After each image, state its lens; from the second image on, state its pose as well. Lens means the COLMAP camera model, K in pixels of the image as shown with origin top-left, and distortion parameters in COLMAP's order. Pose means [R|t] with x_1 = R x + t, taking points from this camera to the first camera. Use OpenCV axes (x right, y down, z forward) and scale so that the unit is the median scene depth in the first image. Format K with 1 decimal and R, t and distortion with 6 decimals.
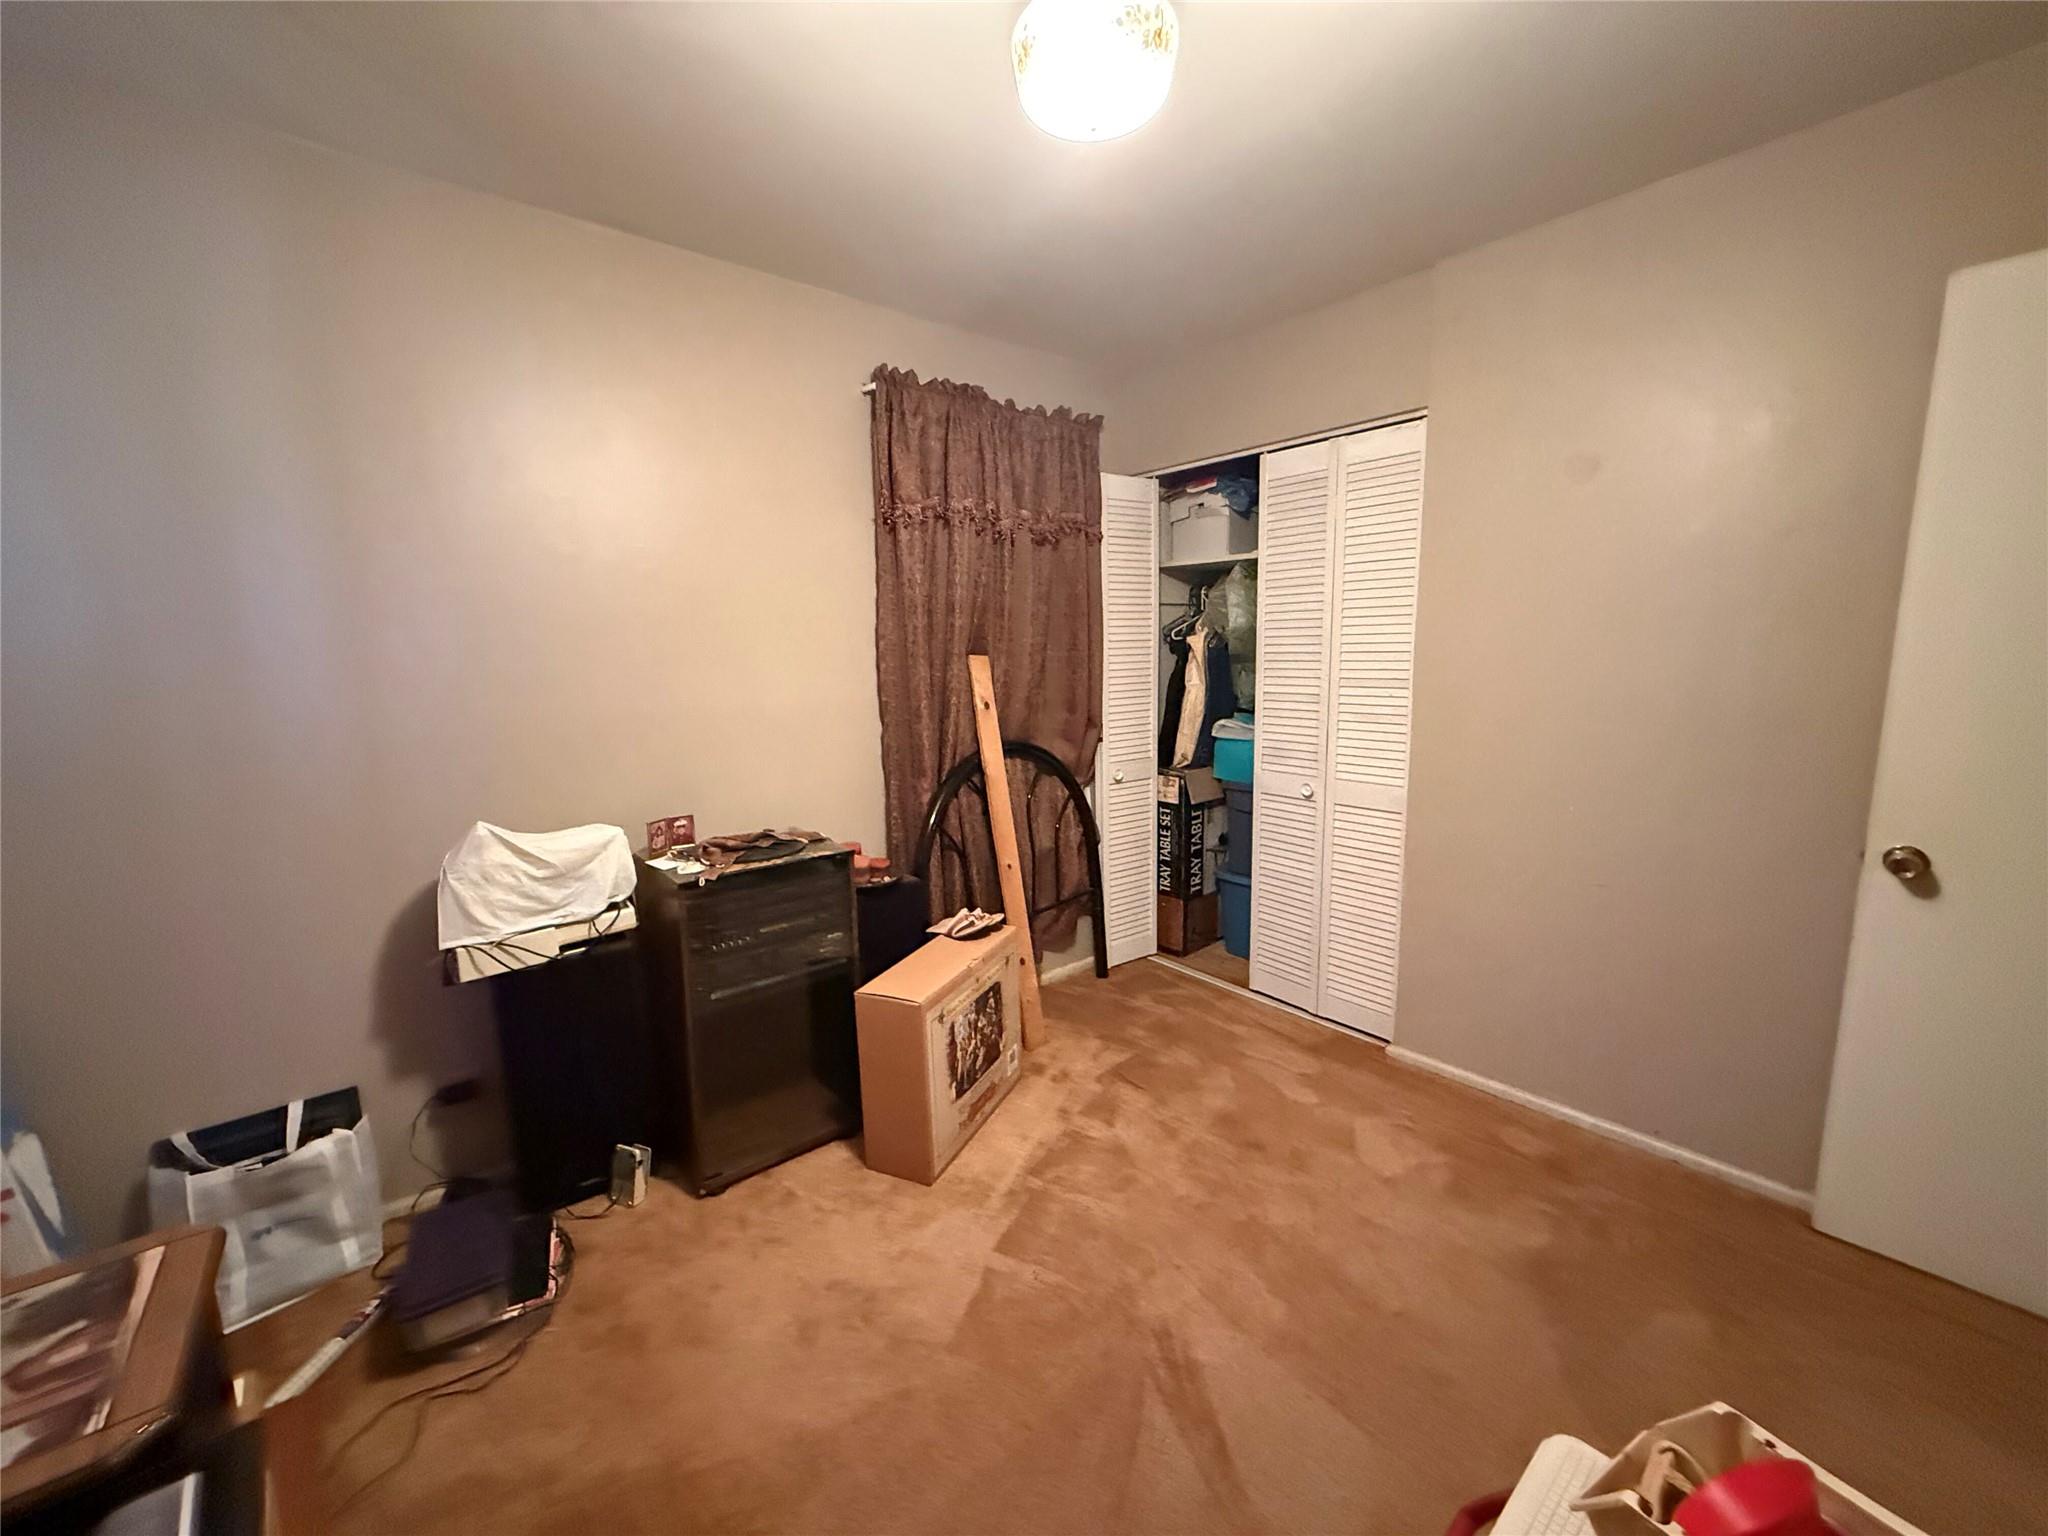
lens RADIAL K [[814.5, 0, 1024.0], [0, 814.5, 766.6], [0, 0, 1]] dist [-0.000991, 0.000181]
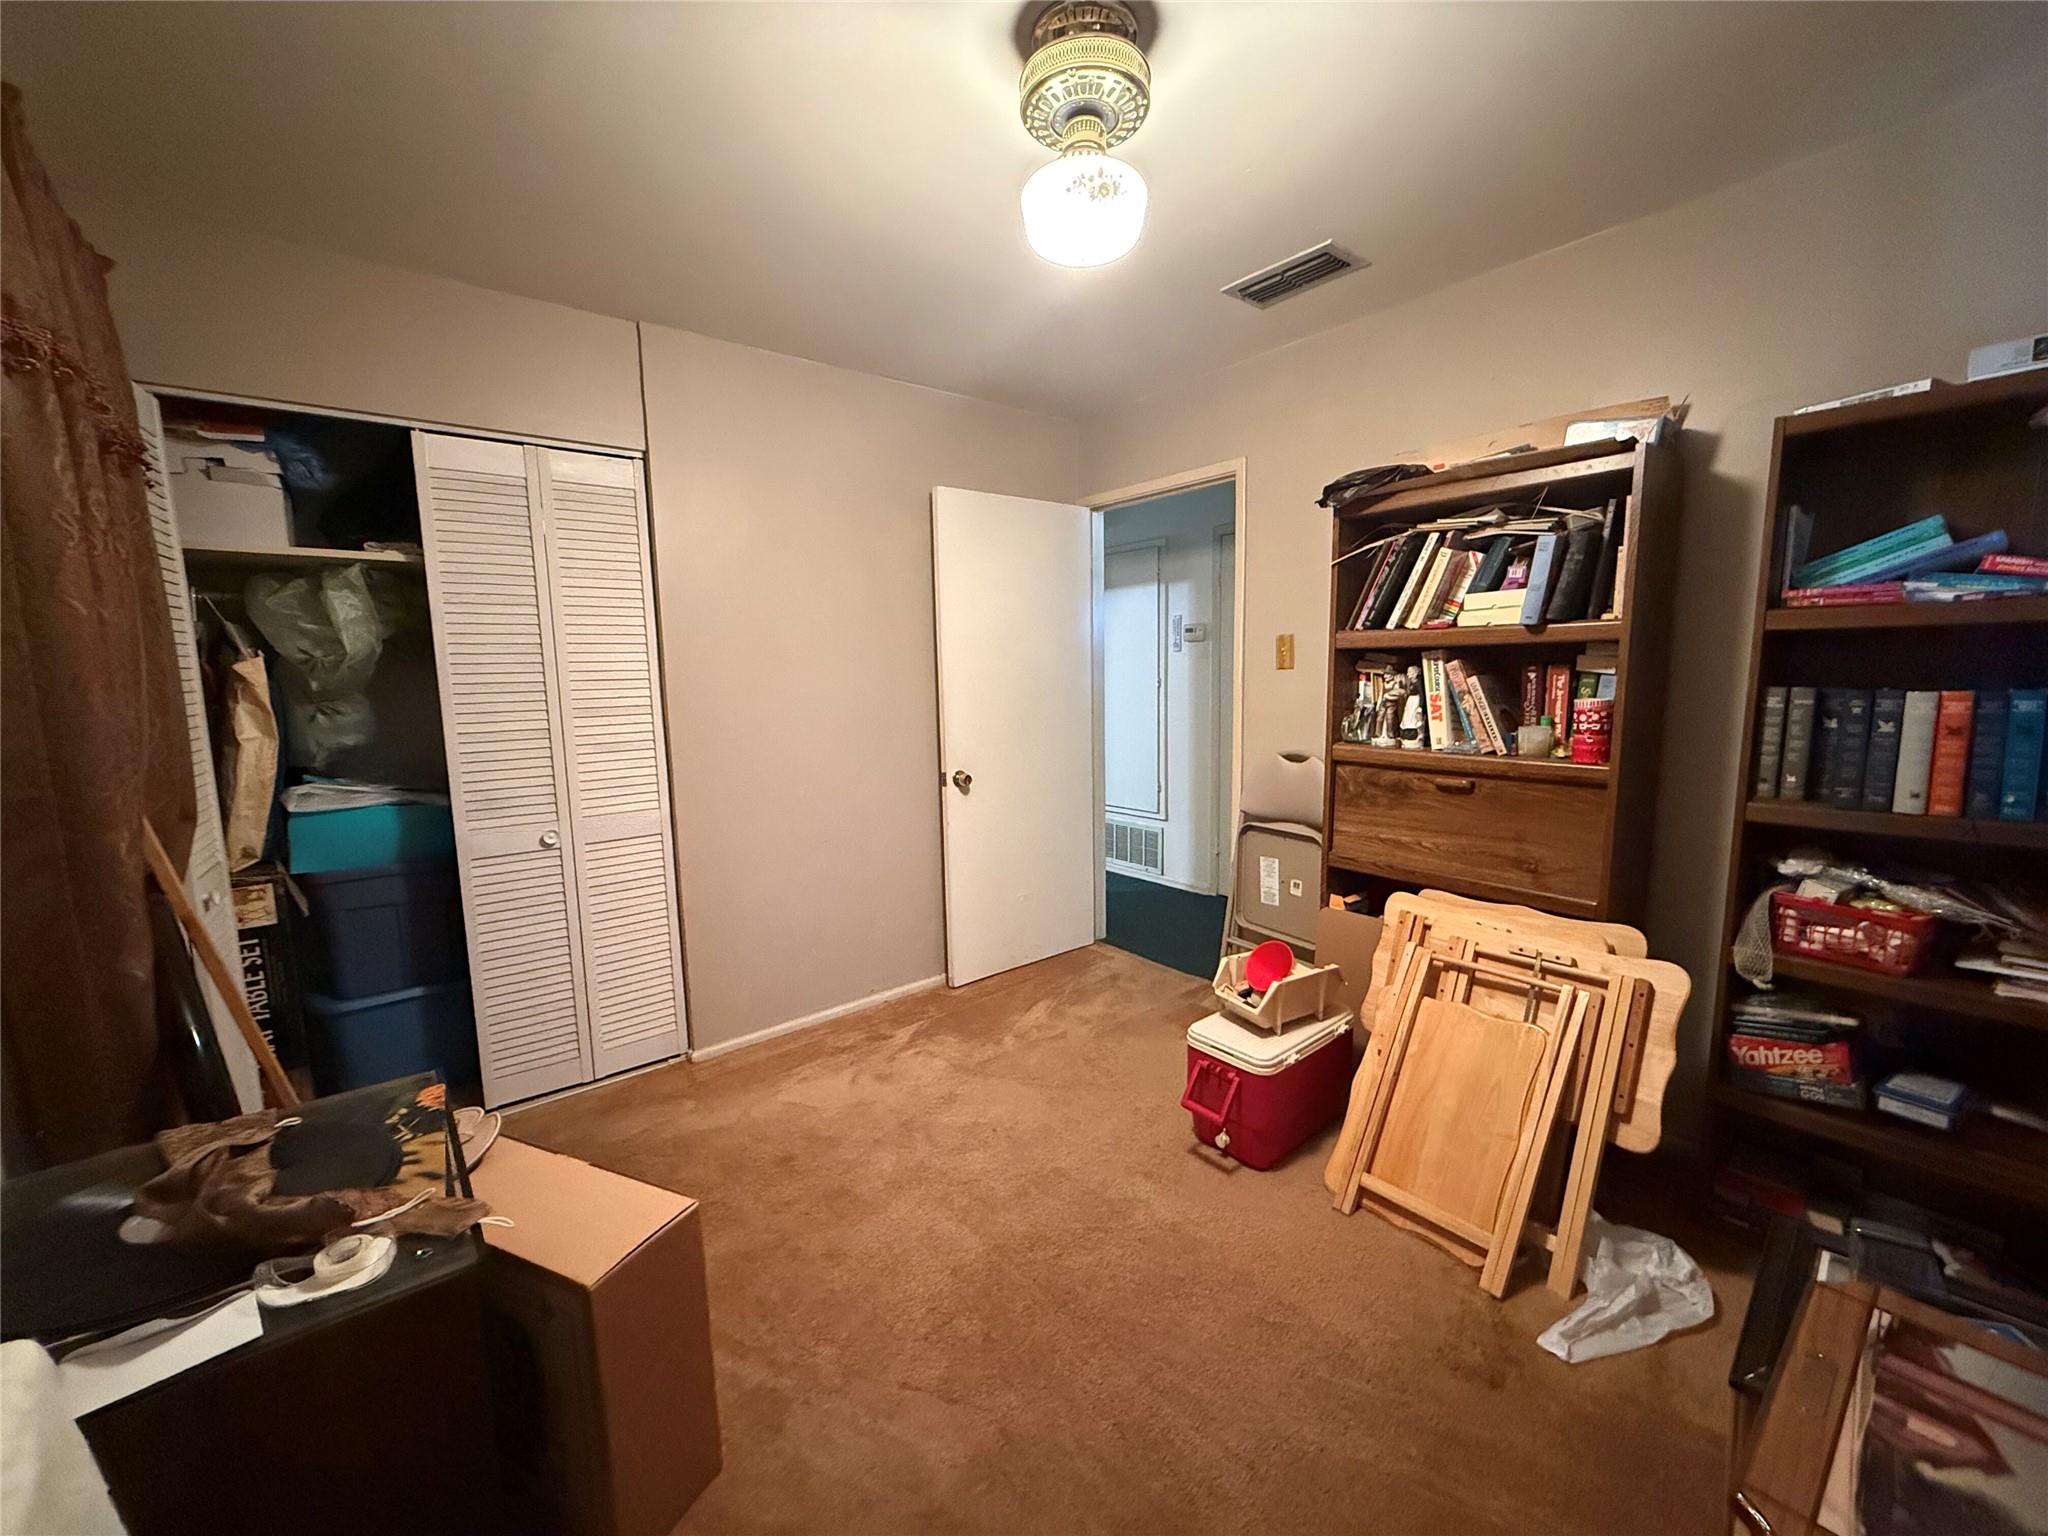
lens RADIAL K [[814.5, 0, 1013.8], [0, 814.5, 763.4], [0, 0, 1]] dist [-0.000991, 0.000181]
pose [[0.015140, -0.098818, 0.994990, -0.615347], [0.168508, 0.981124, 0.094877, -0.059310], [-0.985584, 0.166228, 0.031506, 0.563707]]
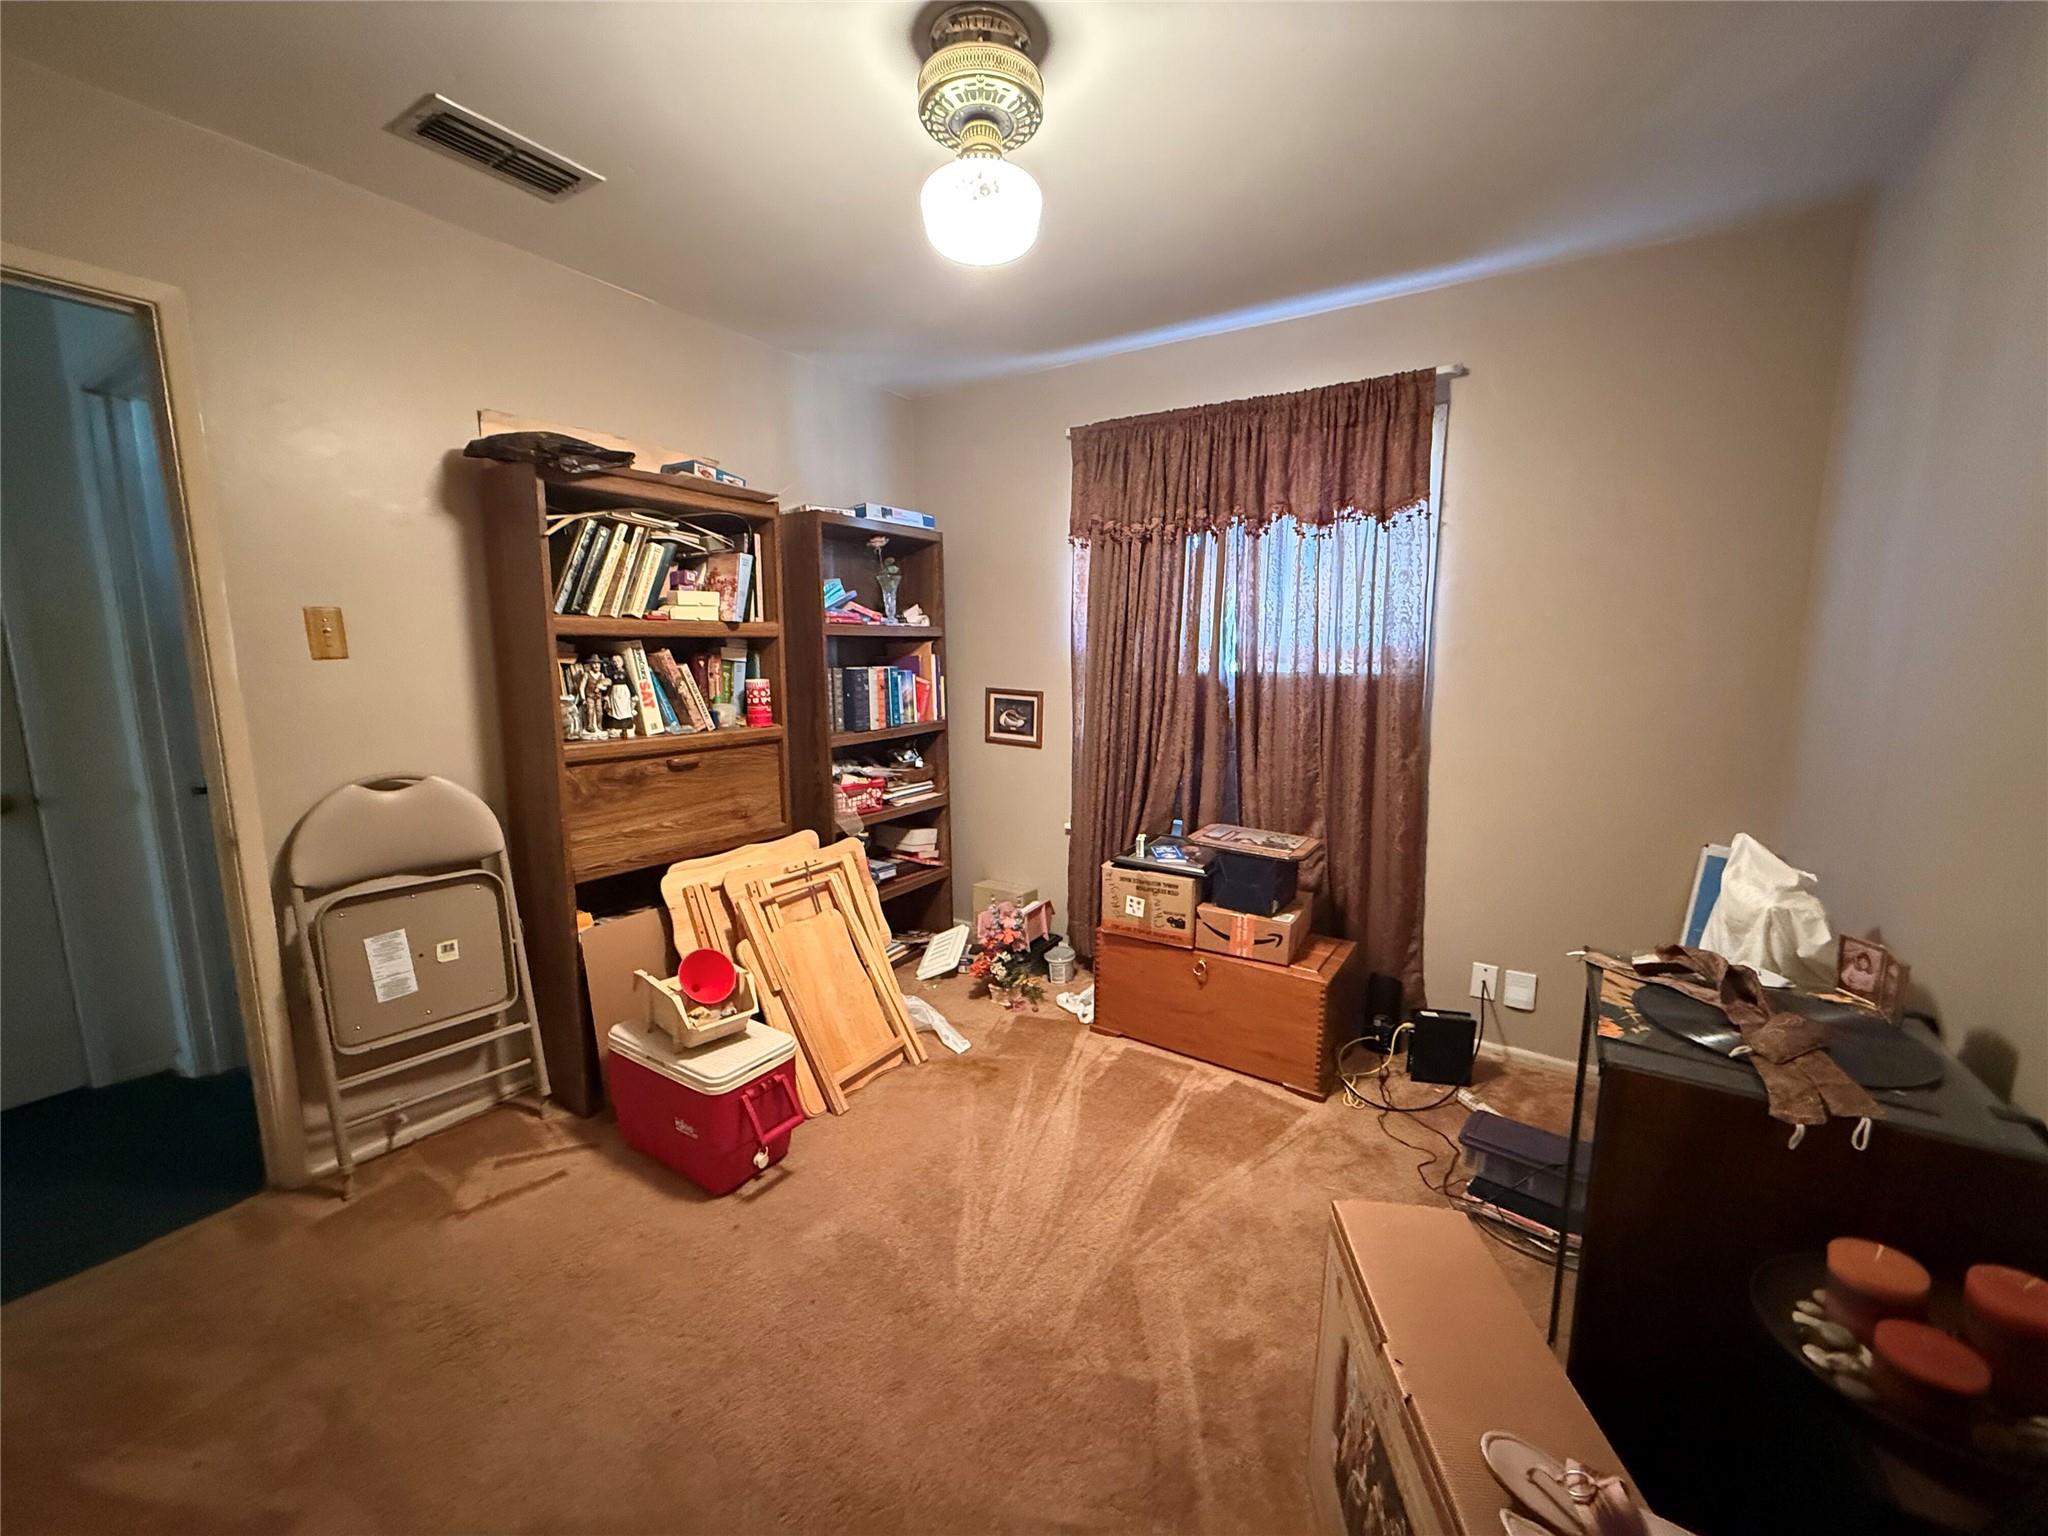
lens RADIAL K [[814.5, 0, 1019.9], [0, 814.5, 768.7], [0, 0, 1]] dist [-0.000991, 0.000181]
pose [[-0.954192, 0.062154, -0.292668, 0.219203], [-0.028438, 0.954915, 0.295513, -0.172656], [0.297841, 0.290299, -0.909405, 1.172529]]
